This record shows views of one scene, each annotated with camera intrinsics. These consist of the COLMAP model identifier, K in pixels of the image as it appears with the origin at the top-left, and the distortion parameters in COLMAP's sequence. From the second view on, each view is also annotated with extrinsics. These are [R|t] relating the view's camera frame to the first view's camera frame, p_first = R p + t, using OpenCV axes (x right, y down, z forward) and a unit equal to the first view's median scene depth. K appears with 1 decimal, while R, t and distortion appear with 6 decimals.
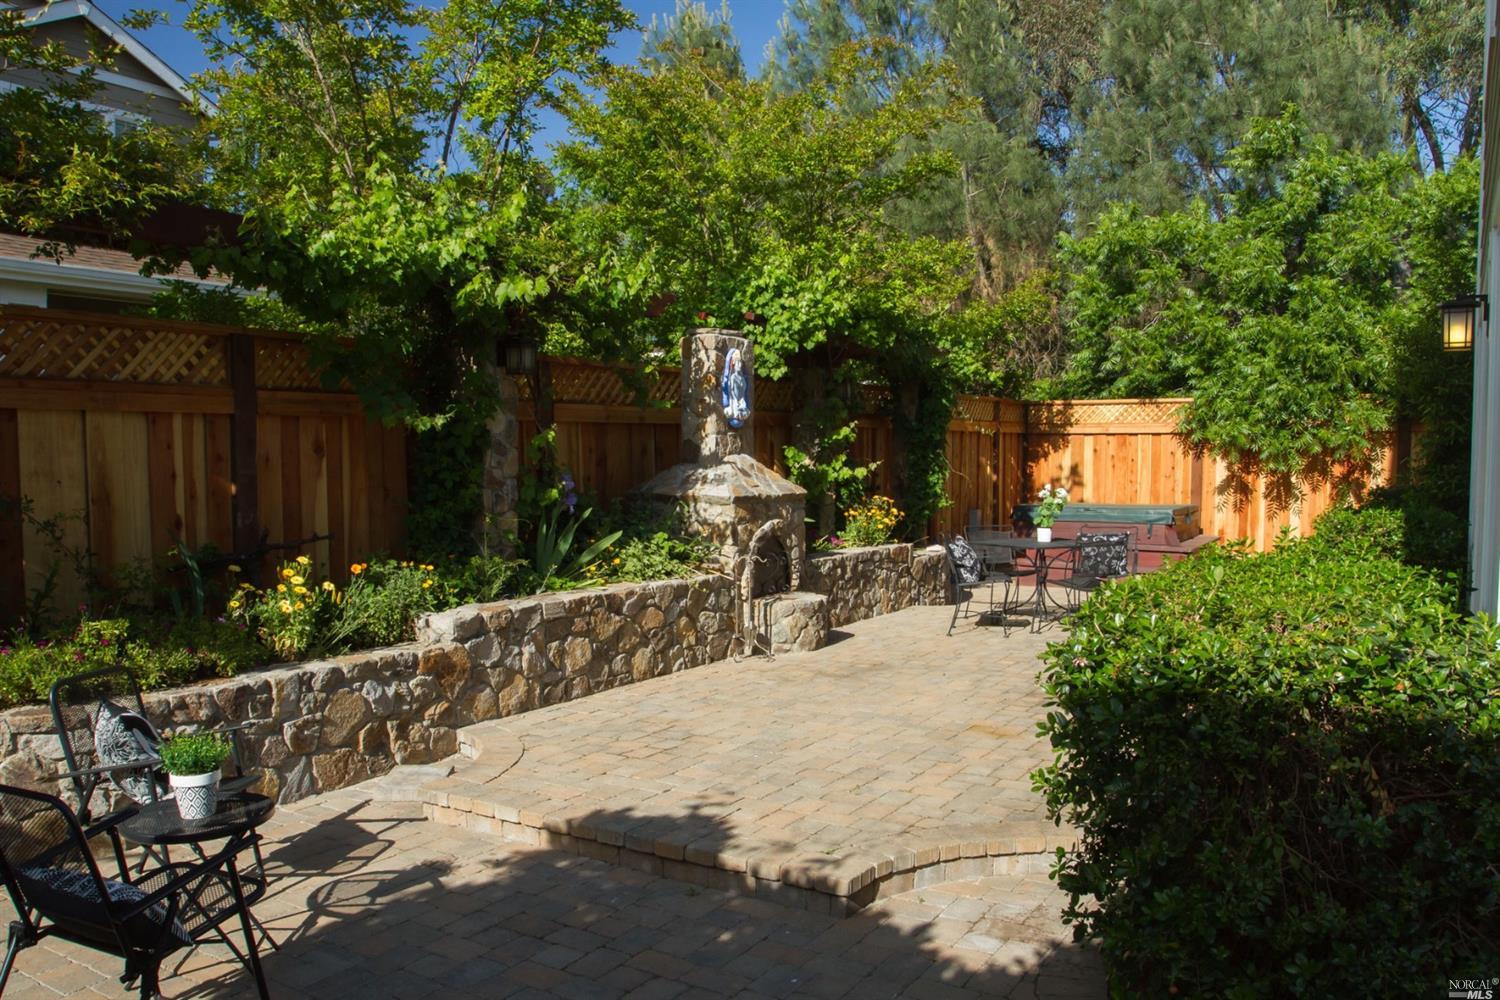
lens RADIAL K [[1192.7, 0, 750.0], [0, 1192.7, 500.0], [0, 0, 1]] dist [-0.074922, 0.004968]
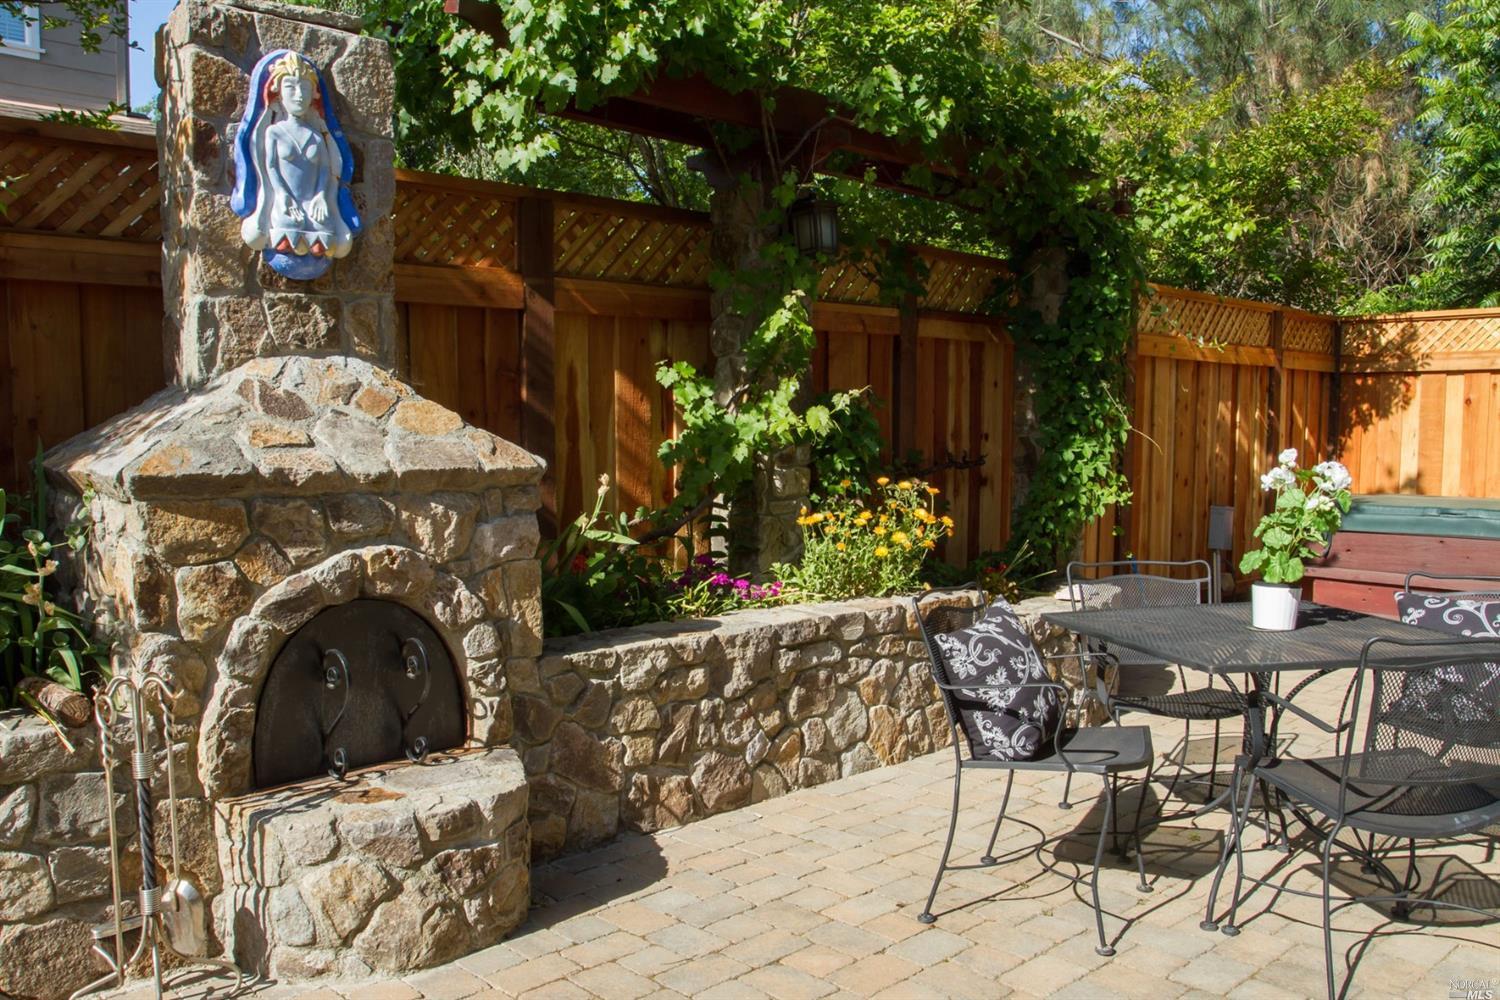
lens RADIAL K [[1225.8, 0, 750.0], [0, 1225.8, 500.0], [0, 0, 1]] dist [-0.064644, 0.004182]
pose [[0.965956, 0.019805, -0.257947, 0.194632], [-0.014884, 0.999668, 0.021017, -0.004876], [0.258278, -0.016462, 0.965930, 0.644063]]
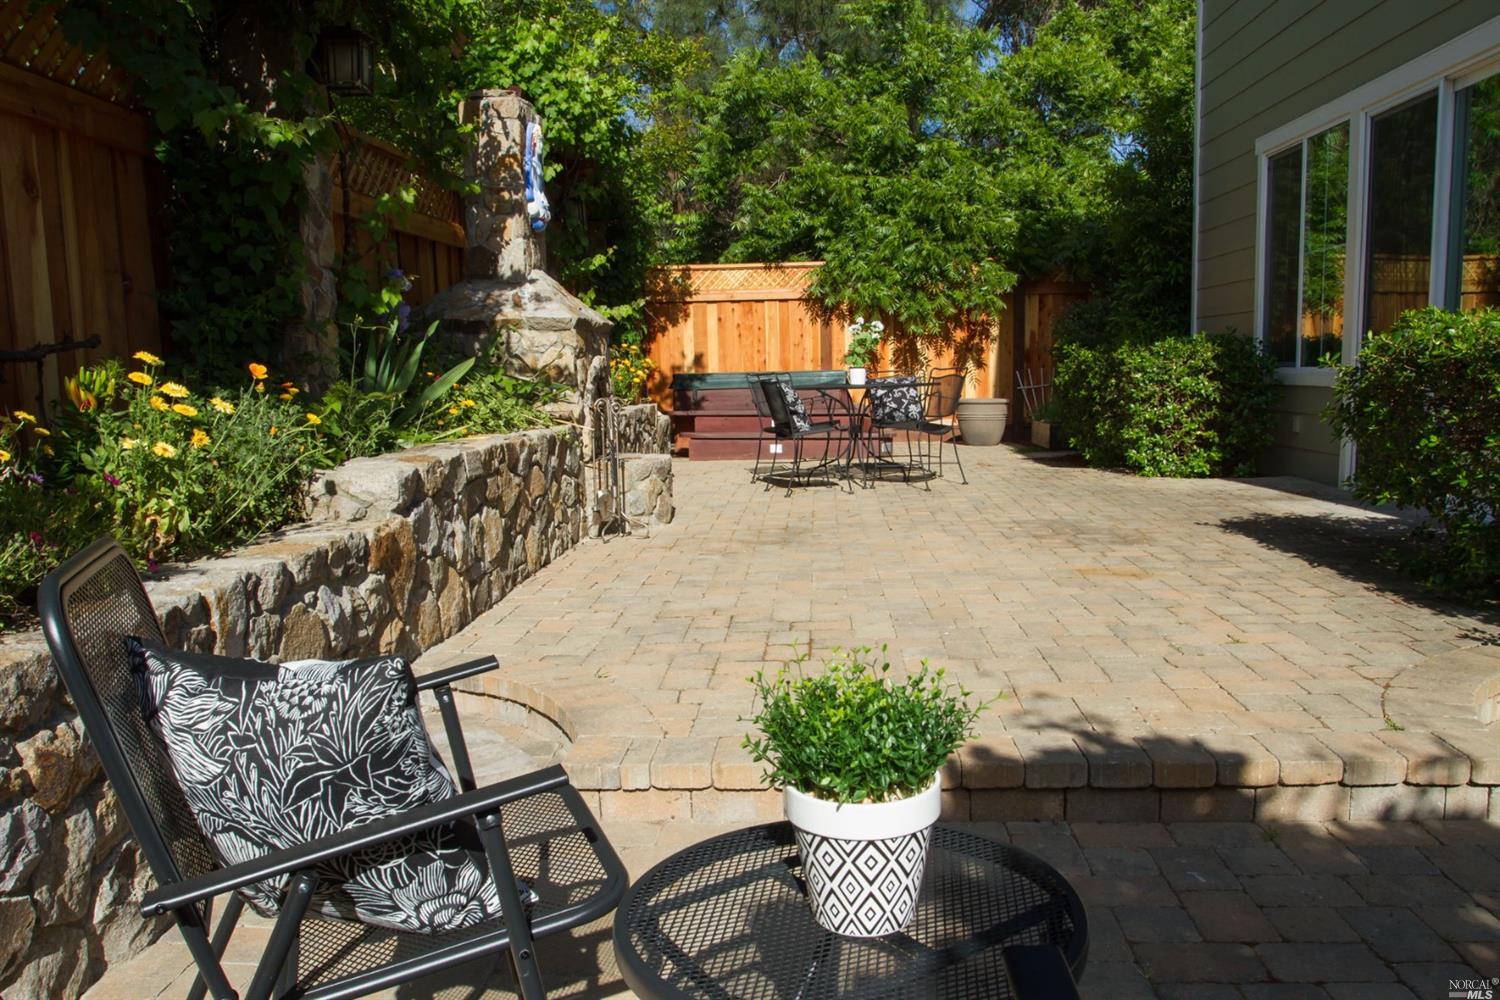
lens RADIAL K [[1192.7, 0, 750.0], [0, 1192.7, 500.0], [0, 0, 1]] dist [-0.074922, 0.004968]
pose [[0.880893, -0.072963, 0.467657, -0.232626], [0.041562, 0.996154, 0.077131, 0.048771], [-0.471486, -0.048507, 0.880538, 0.269178]]
